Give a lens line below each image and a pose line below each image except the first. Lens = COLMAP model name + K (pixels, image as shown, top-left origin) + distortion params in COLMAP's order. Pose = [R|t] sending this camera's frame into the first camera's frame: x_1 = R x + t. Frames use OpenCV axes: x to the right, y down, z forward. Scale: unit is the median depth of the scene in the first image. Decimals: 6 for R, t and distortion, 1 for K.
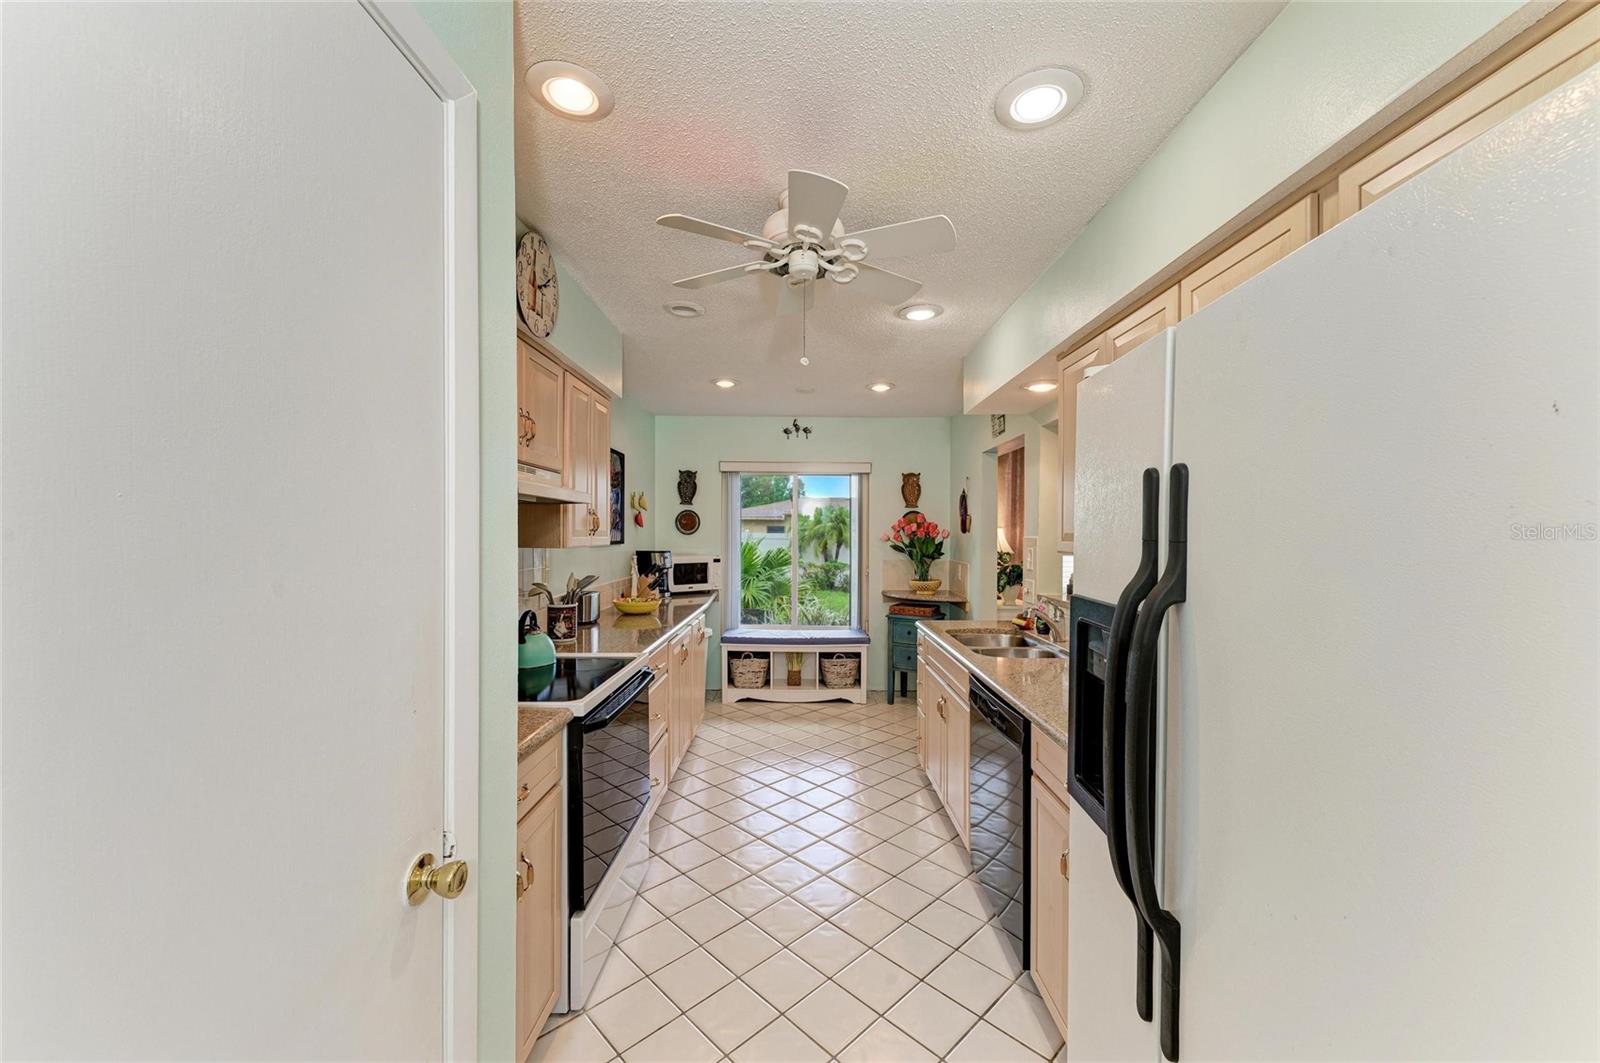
lens RADIAL K [[603.1, 0, 828.9], [0, 603.1, 540.7], [0, 0, 1]] dist [0.010487, -0.007849]
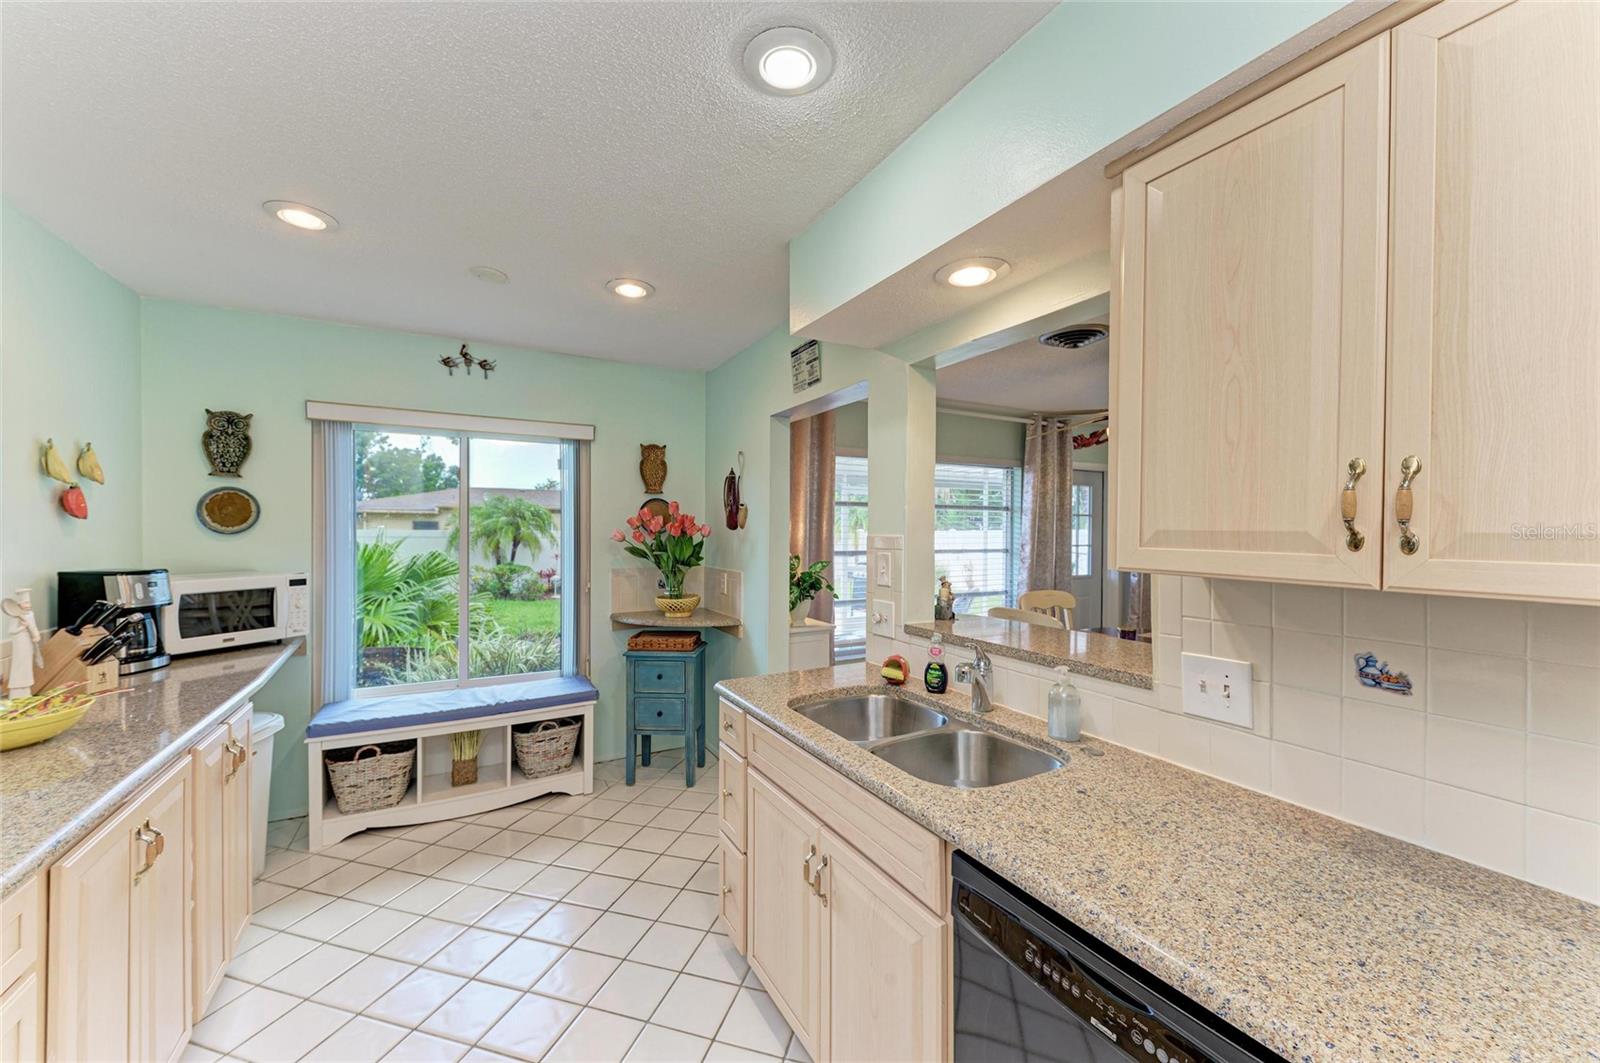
lens RADIAL K [[589.1, 0, 800.0], [0, 589.1, 531.5], [0, 0, 1]] dist [0.009381, -0.006995]
pose [[0.888268, -0.004575, 0.459303, -0.029863], [0.008402, 0.999945, -0.006289, -0.004965], [-0.459249, 0.009446, 0.888258, 0.323495]]
